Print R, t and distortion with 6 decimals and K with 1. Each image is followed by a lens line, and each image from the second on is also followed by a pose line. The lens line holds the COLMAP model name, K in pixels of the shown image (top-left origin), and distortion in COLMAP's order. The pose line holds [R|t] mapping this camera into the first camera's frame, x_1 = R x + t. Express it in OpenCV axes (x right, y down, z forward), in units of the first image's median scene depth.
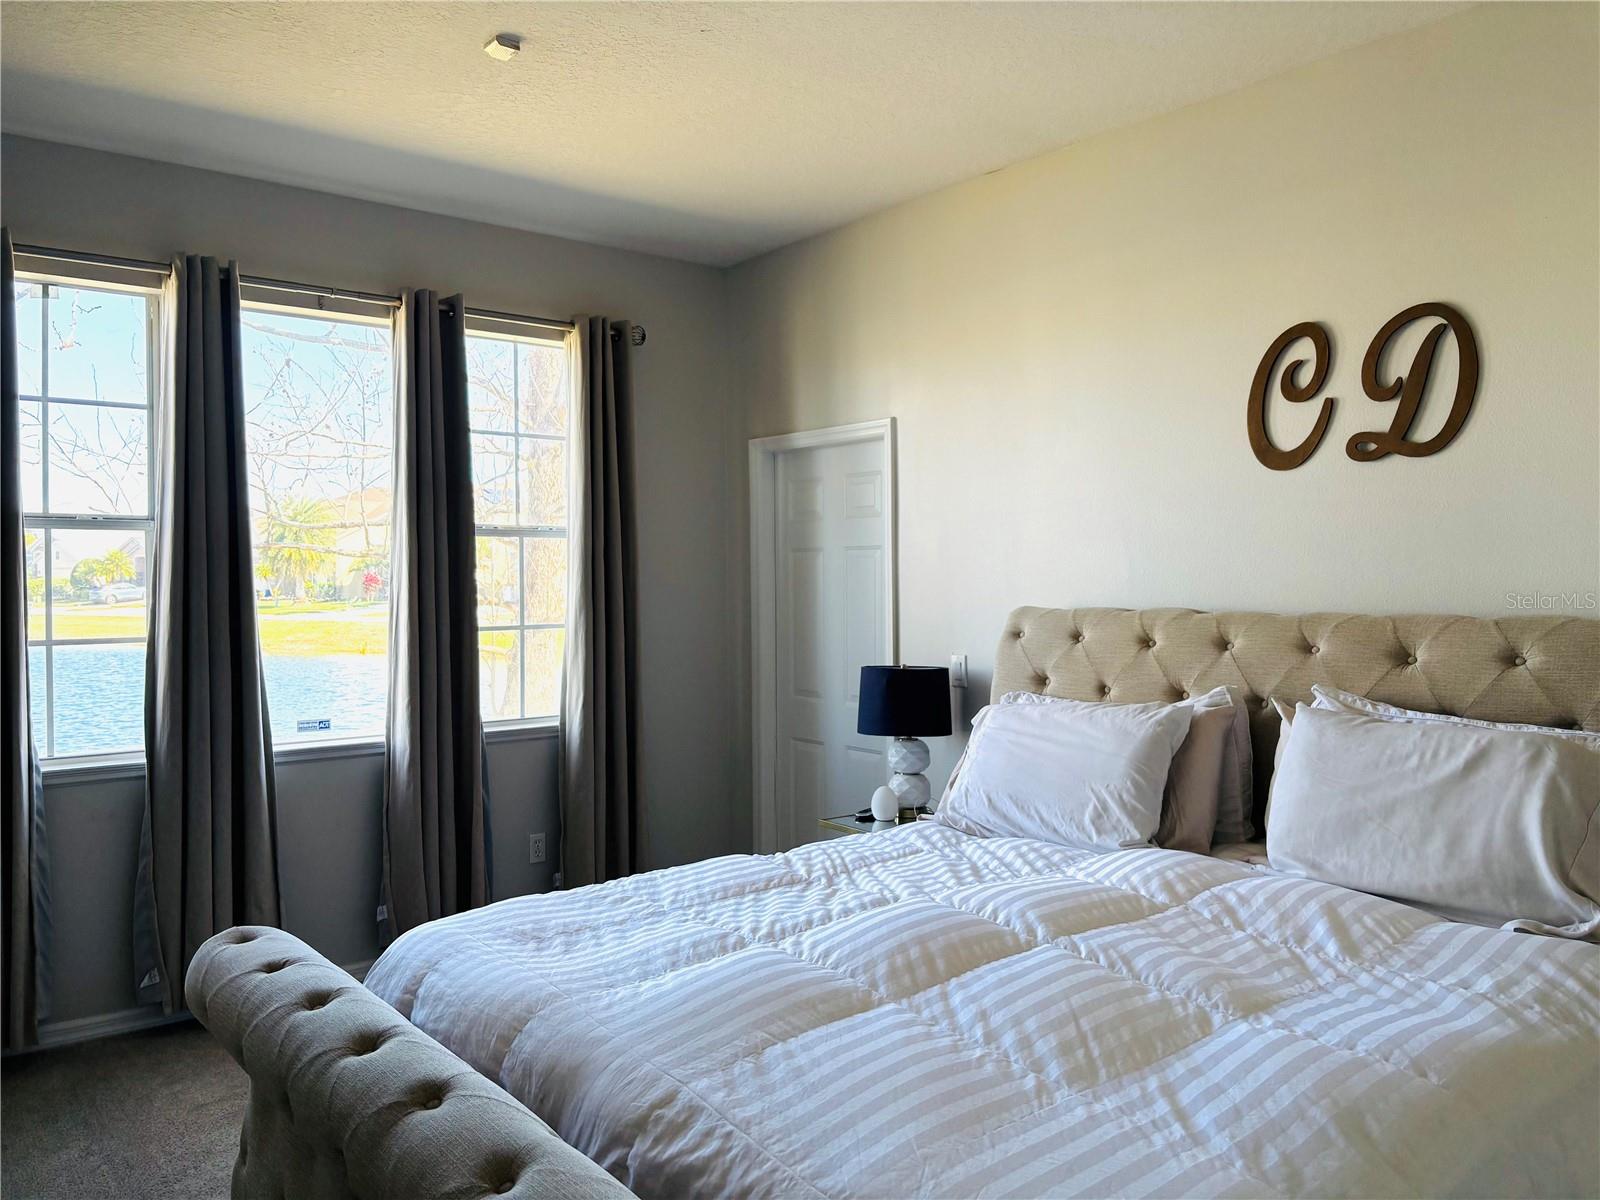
lens RADIAL K [[1211.7, 0, 800.0], [0, 1211.7, 600.0], [0, 0, 1]] dist [0.041255, -0.049035]
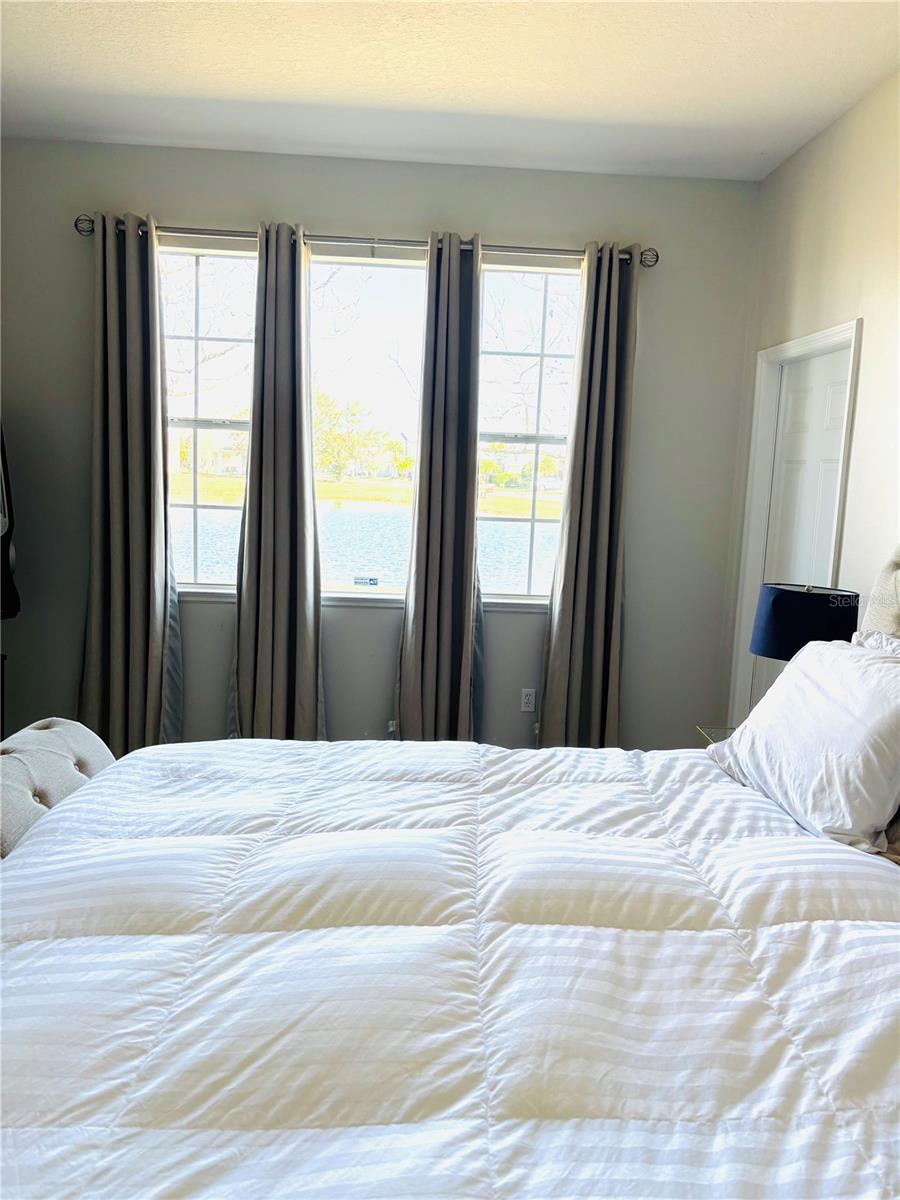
lens RADIAL K [[908.8, 0, 450.0], [0, 908.8, 600.0], [0, 0, 1]] dist [0.041255, -0.049035]
pose [[0.809801, 0.120061, -0.574289, 0.292759], [-0.056086, 0.990197, 0.127924, -0.011589], [0.584018, -0.071383, 0.808596, 0.274275]]
